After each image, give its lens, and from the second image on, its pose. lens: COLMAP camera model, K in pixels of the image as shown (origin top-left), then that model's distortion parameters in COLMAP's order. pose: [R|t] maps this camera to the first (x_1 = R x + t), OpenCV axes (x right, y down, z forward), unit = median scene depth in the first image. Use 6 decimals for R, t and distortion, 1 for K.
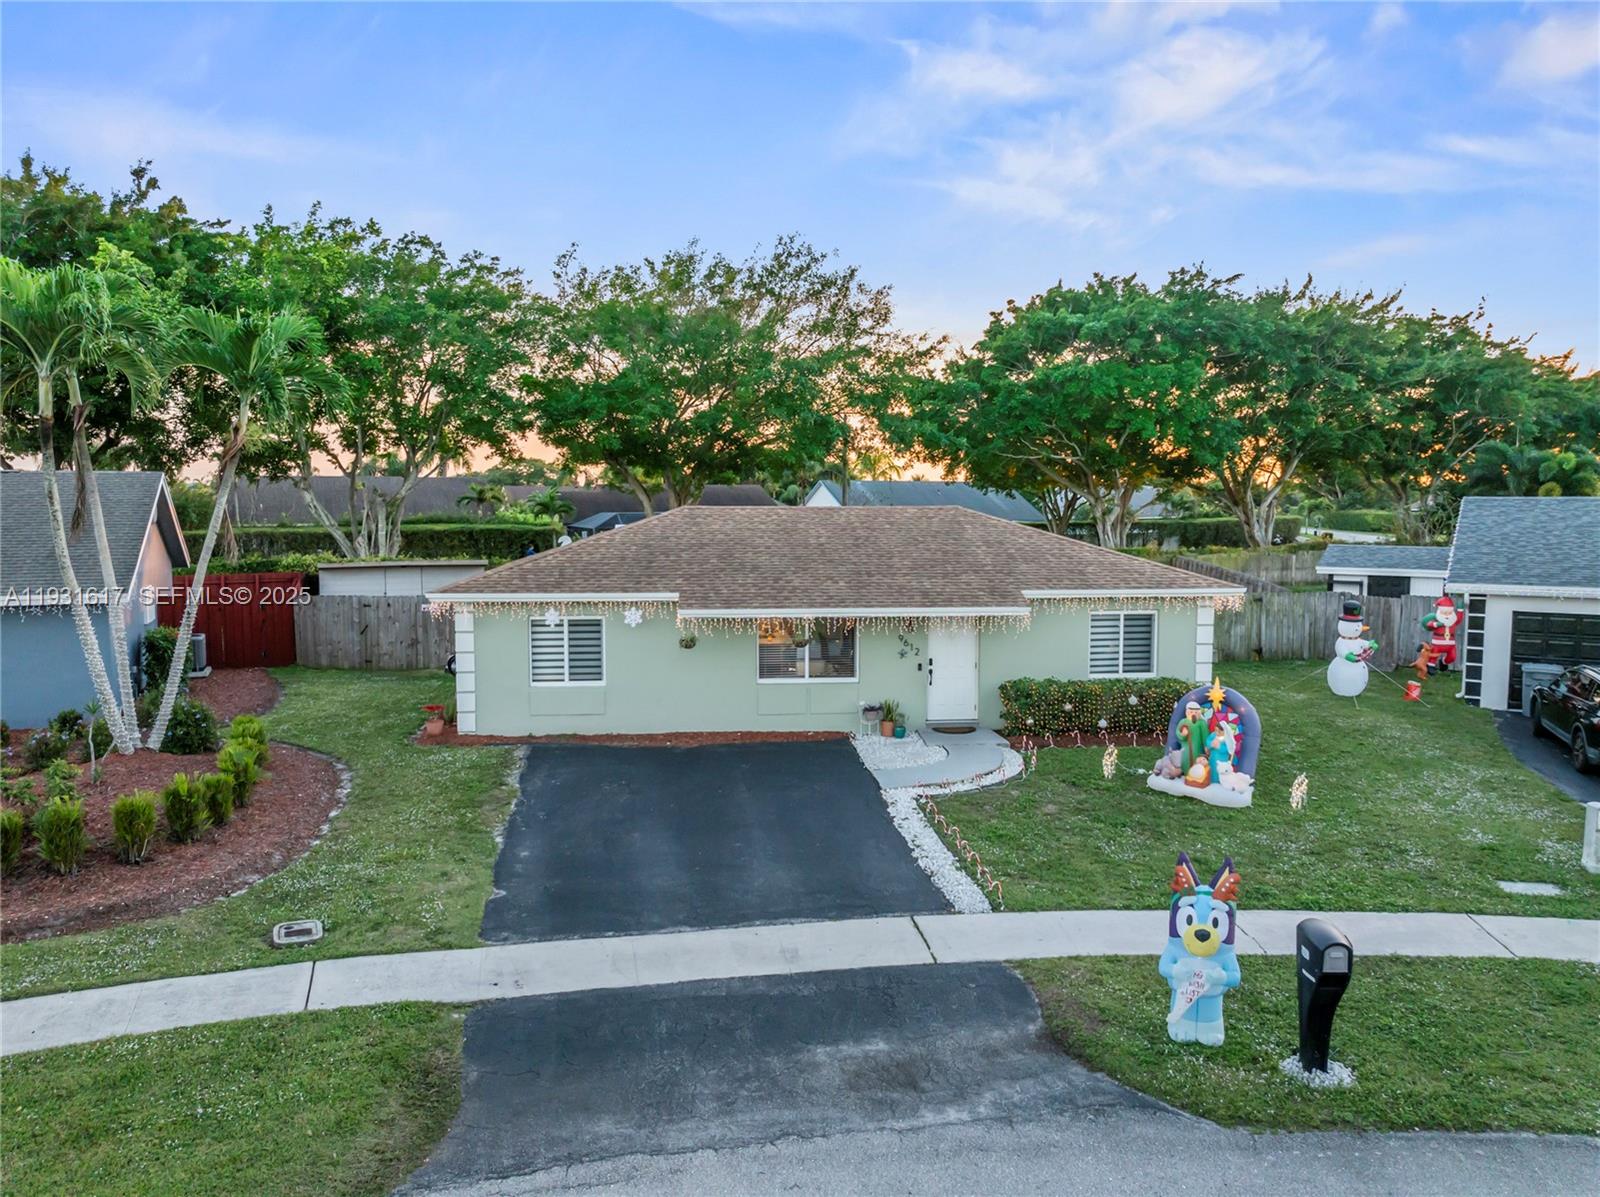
lens RADIAL K [[1149.9, 0, 790.8], [0, 1149.9, 591.2], [0, 0, 1]] dist [-0.045676, 0.017255]
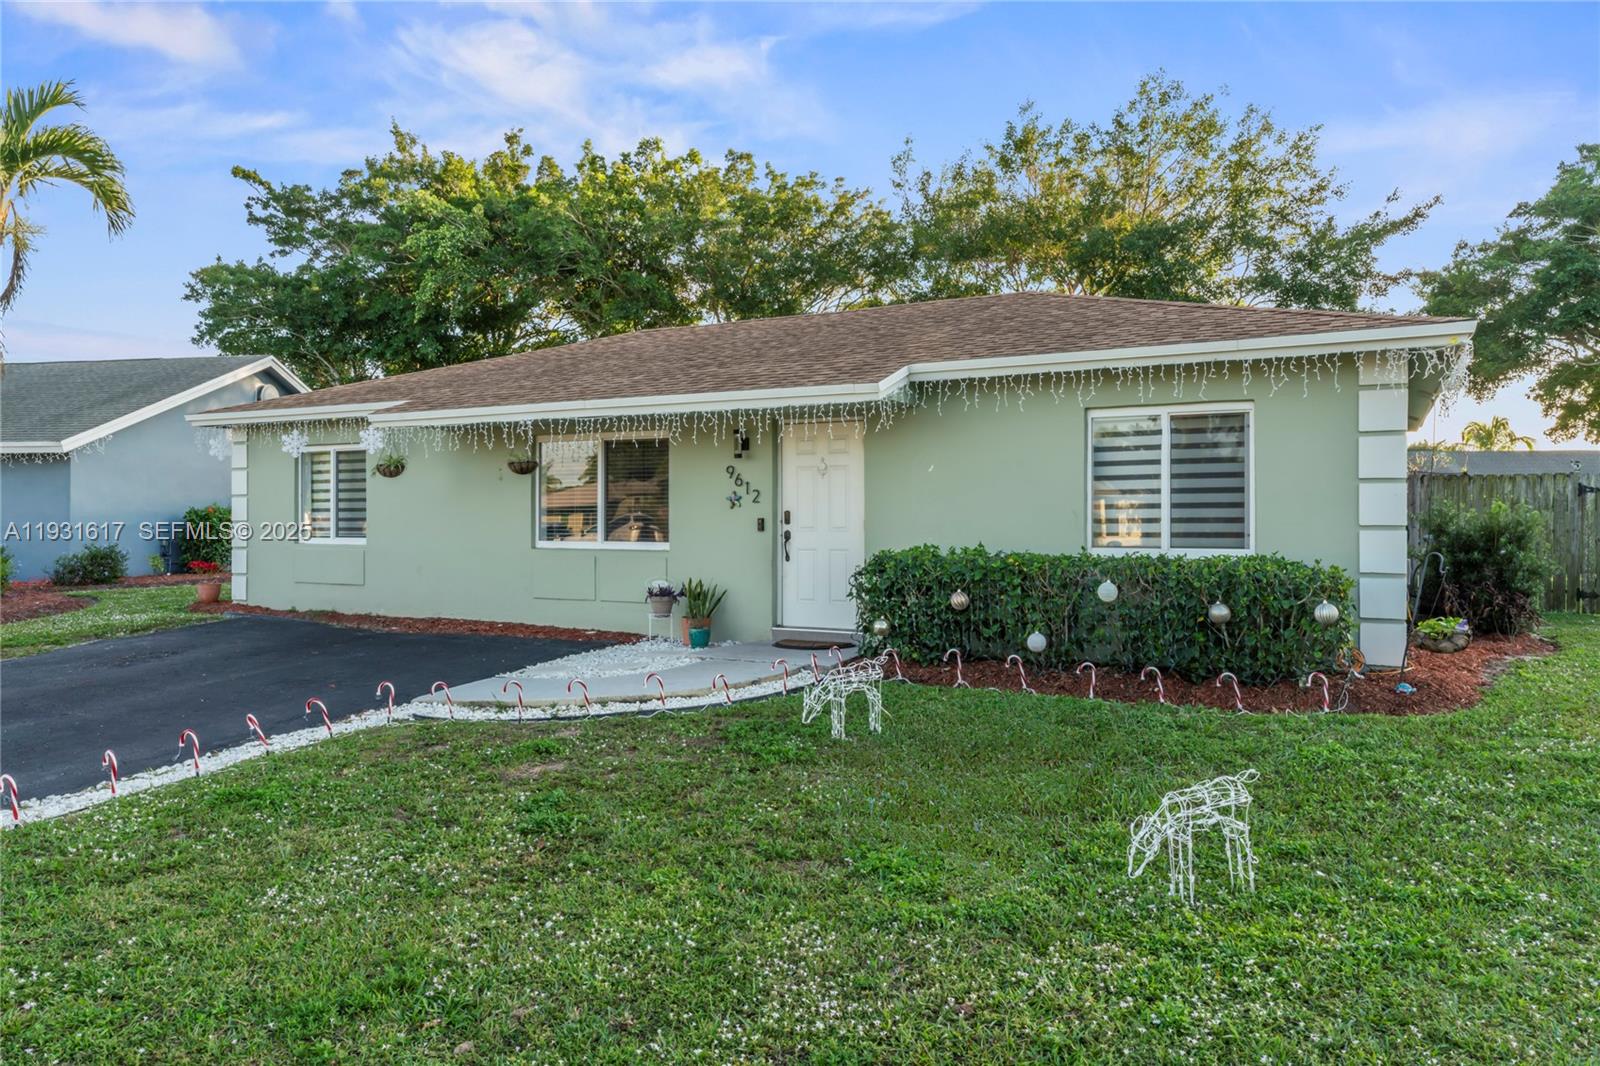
lens RADIAL K [[1075.2, 0, 786.9], [0, 1075.2, 520.2], [0, 0, 1]] dist [-0.002121, -0.001976]
pose [[0.833976, -0.000115, -0.551800, 0.412428], [-0.043056, 0.996938, -0.065282, 0.098619], [0.550118, 0.078202, 0.831417, 0.591972]]
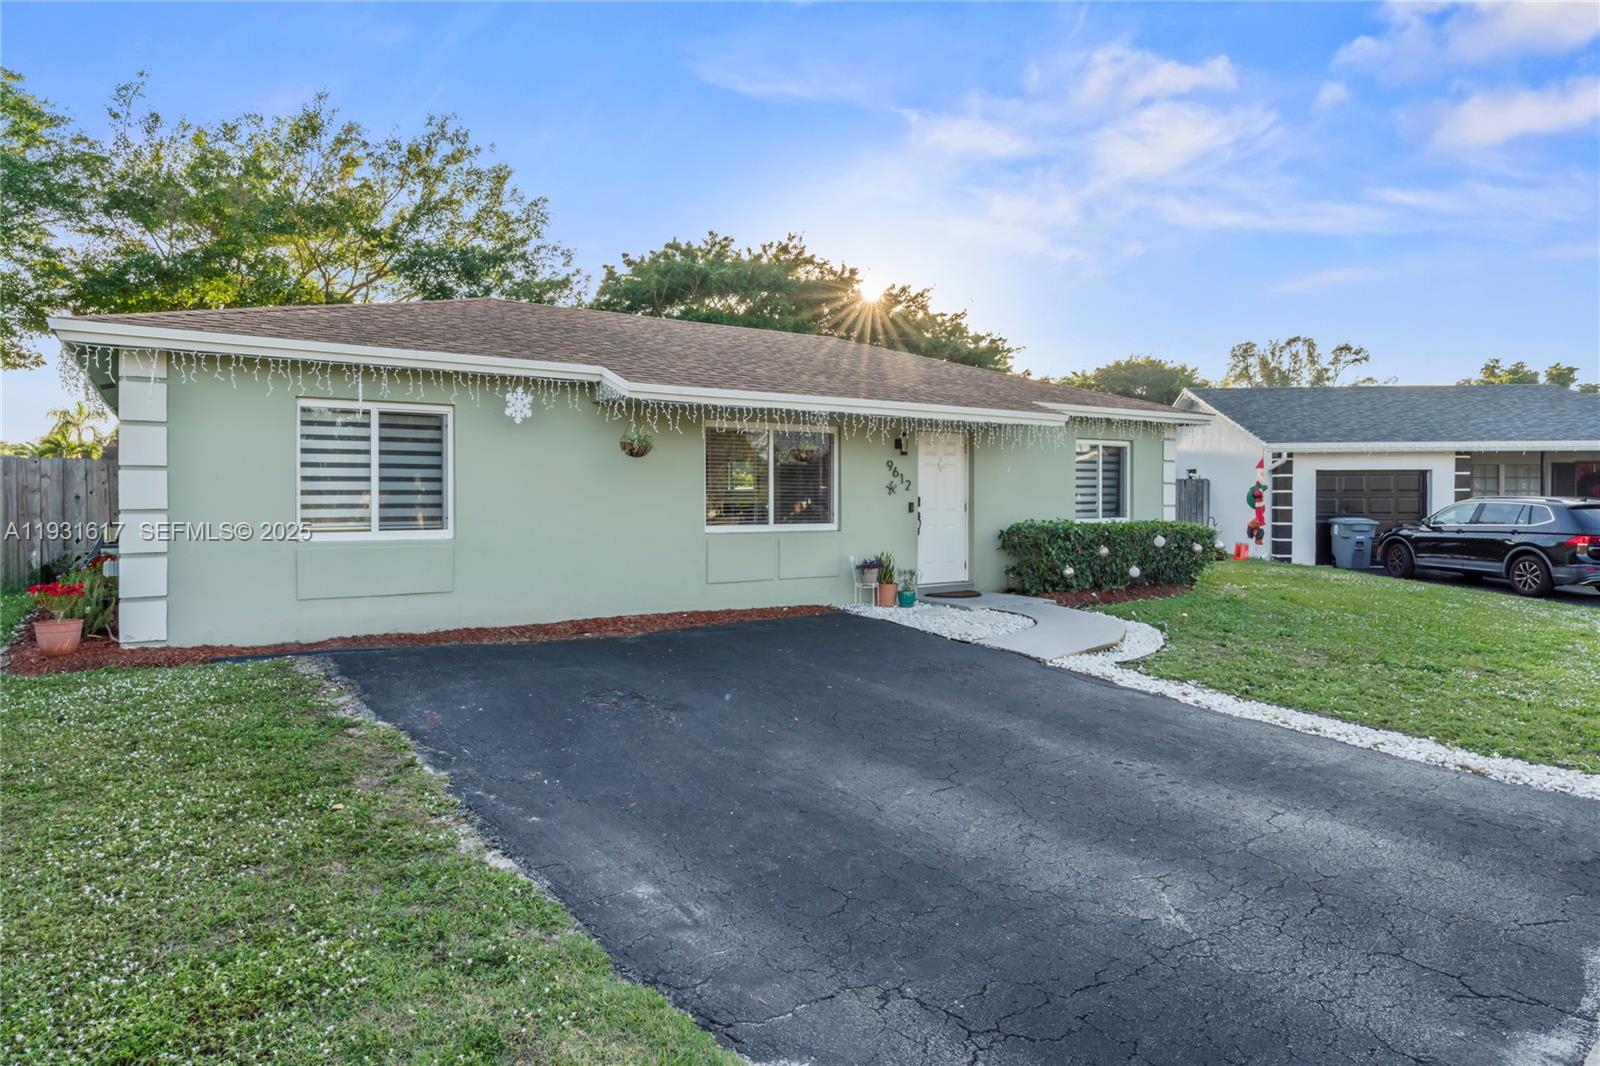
lens RADIAL K [[951.1, 0, 797.6], [0, 951.1, 500.3], [0, 0, 1]] dist [-0.003126, 0.003663]
pose [[0.878926, -0.002338, 0.476952, -0.230438], [0.041651, 0.996544, -0.071869, 0.102368], [-0.475136, 0.083034, 0.875986, 0.532076]]
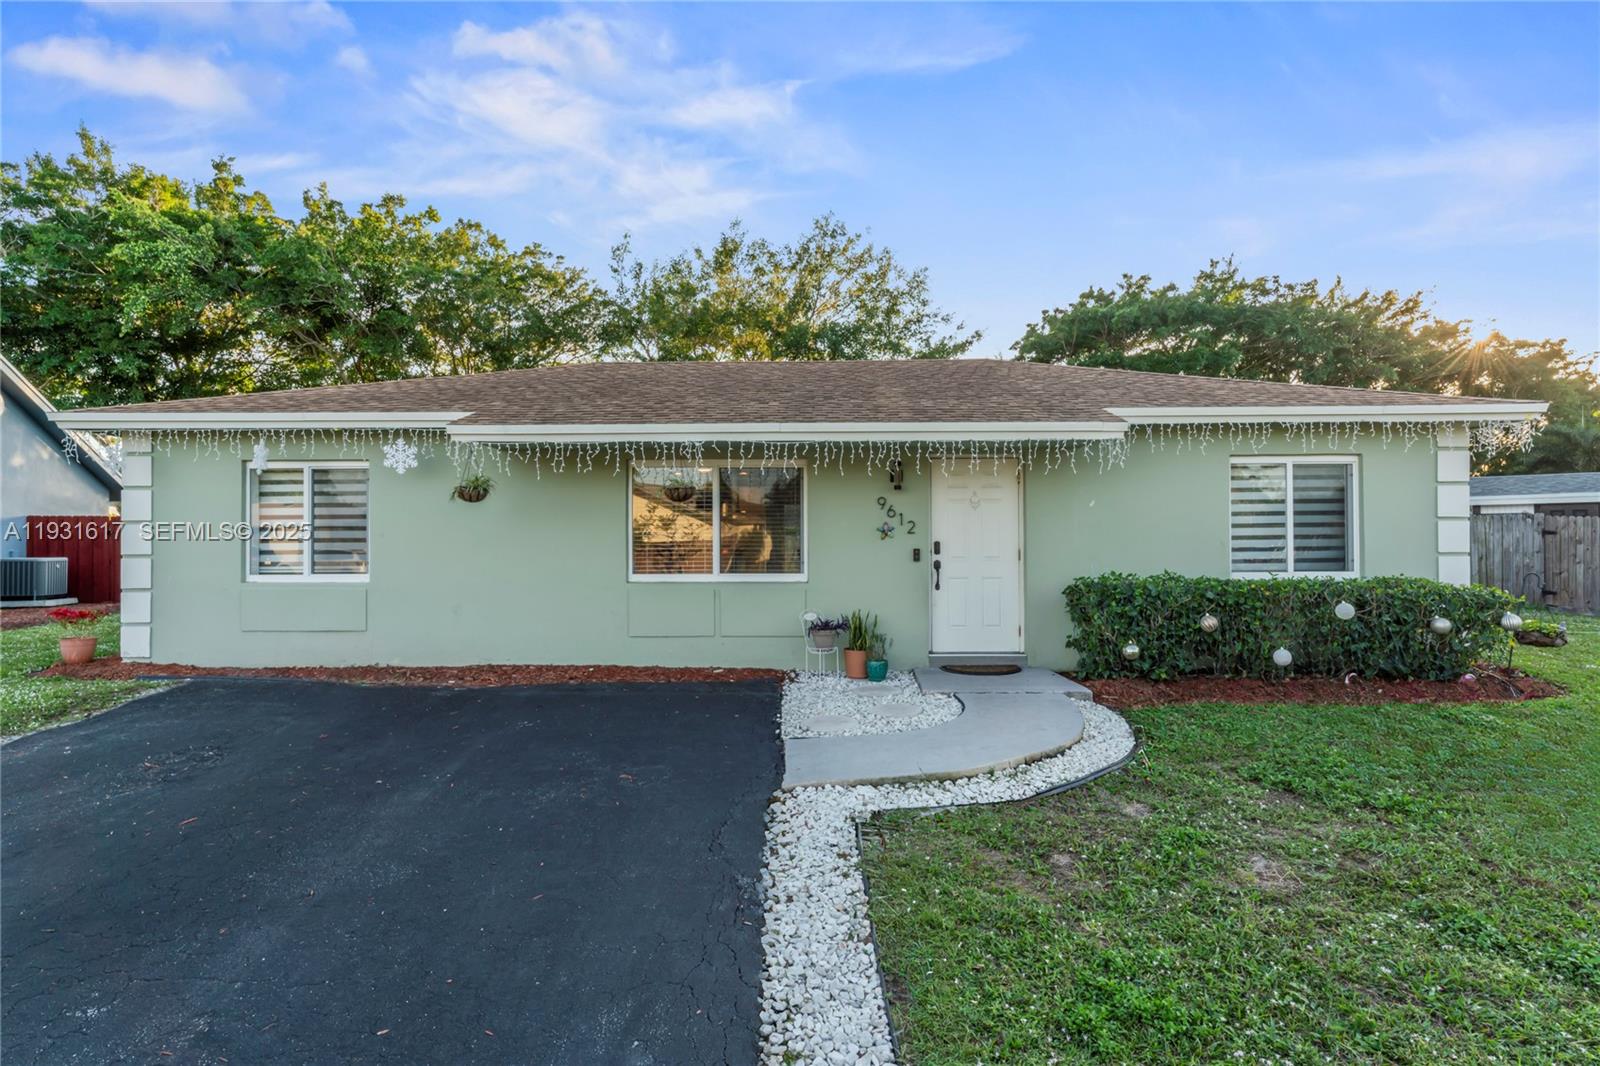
lens RADIAL K [[818.4, 0, 787.7], [0, 818.4, 527.9], [0, 0, 1]] dist [0.000166, -0.001115]
pose [[0.993478, -0.006521, -0.113833, 0.097296], [-0.004998, 0.994913, -0.100615, 0.095081], [0.113910, 0.100528, 0.988392, 0.607310]]
